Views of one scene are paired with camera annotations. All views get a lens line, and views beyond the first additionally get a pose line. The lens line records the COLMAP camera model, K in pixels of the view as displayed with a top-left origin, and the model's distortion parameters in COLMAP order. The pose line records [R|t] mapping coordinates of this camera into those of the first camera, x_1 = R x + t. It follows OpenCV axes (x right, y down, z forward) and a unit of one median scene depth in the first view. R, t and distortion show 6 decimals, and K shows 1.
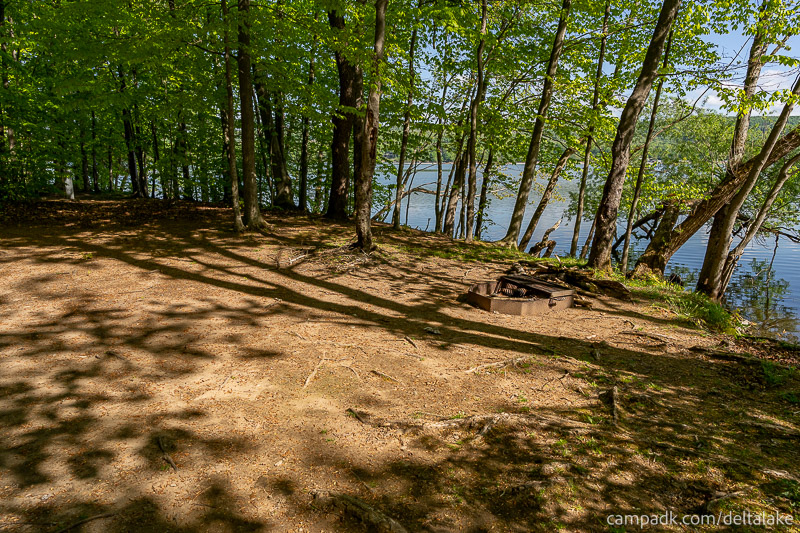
lens RADIAL K [[524.9, 0, 405.0], [0, 524.9, 266.8], [0, 0, 1]] dist [0.000259, 0.001808]
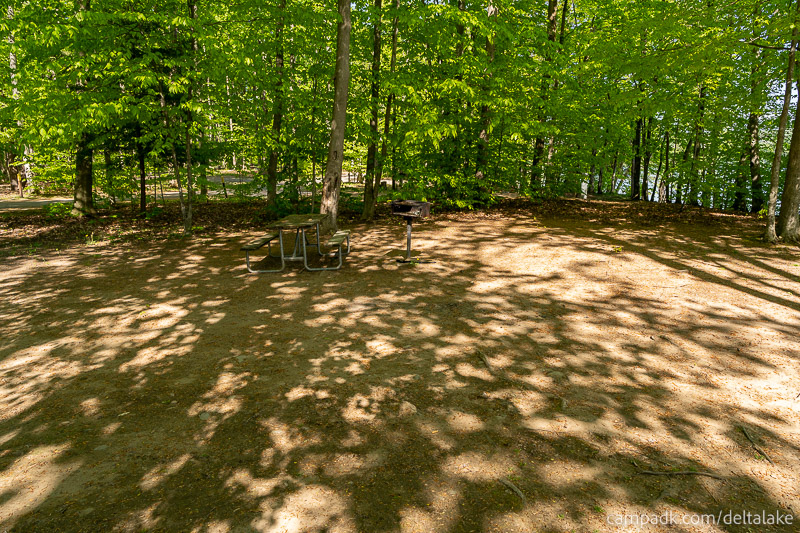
lens RADIAL K [[524.9, 0, 405.0], [0, 524.9, 266.8], [0, 0, 1]] dist [0.000259, 0.001808]
pose [[0.677588, 0.140559, -0.721885, -0.123907], [-0.147821, 0.987564, 0.053539, 0.030980], [0.720433, 0.070432, 0.689939, -0.130111]]
